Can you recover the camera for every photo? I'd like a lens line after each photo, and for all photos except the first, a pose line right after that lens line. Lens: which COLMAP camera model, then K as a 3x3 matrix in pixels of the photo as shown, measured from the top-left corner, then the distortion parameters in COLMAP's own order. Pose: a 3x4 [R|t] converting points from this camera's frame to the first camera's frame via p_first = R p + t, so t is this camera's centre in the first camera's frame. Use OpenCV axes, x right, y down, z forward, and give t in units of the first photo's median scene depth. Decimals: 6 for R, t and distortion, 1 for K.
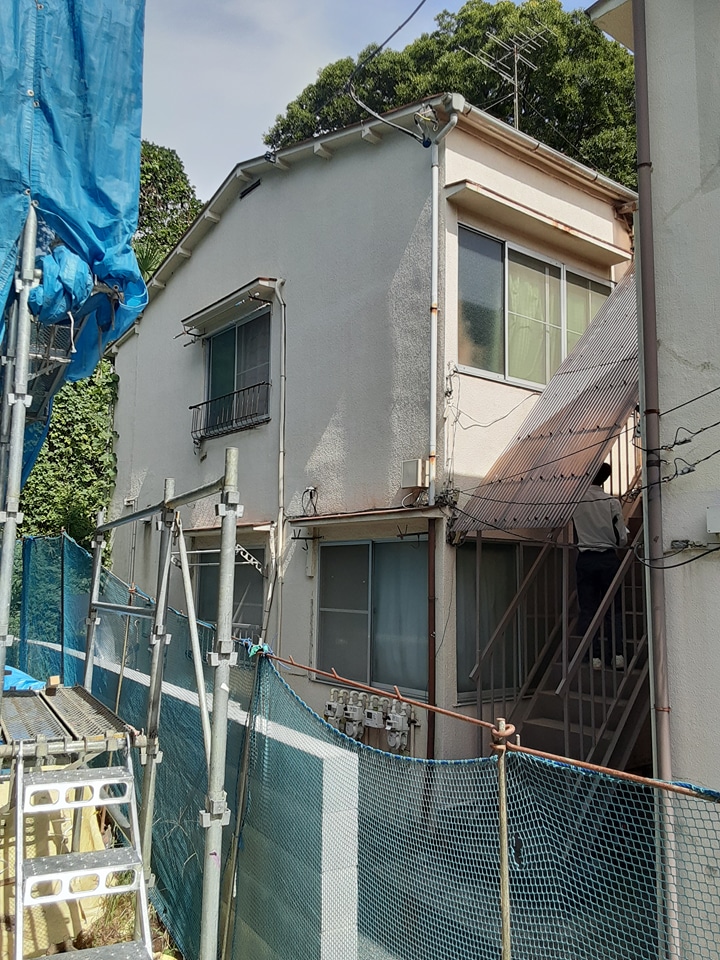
lens RADIAL K [[781.8, 0, 360.0], [0, 781.8, 480.0], [0, 0, 1]] dist [0.120325, -0.173794]
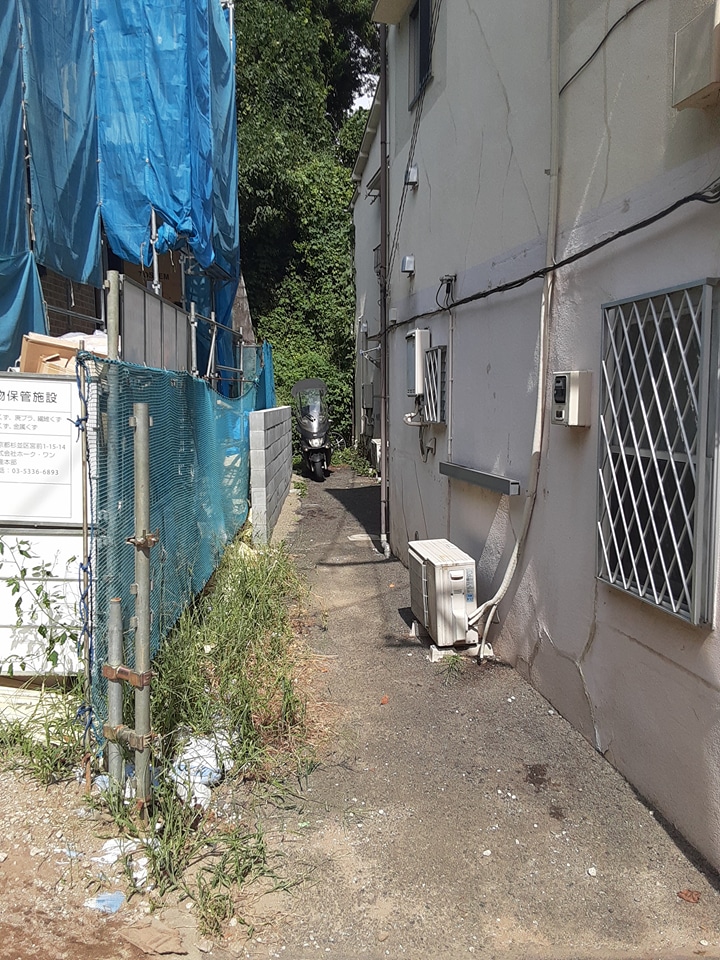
lens RADIAL K [[781.8, 0, 360.0], [0, 781.8, 480.0], [0, 0, 1]] dist [0.120325, -0.173794]
pose [[0.884047, 0.026228, -0.466662, 0.587044], [0.084147, 0.973179, 0.214105, 0.009920], [0.459761, -0.228547, 0.858129, -0.464612]]
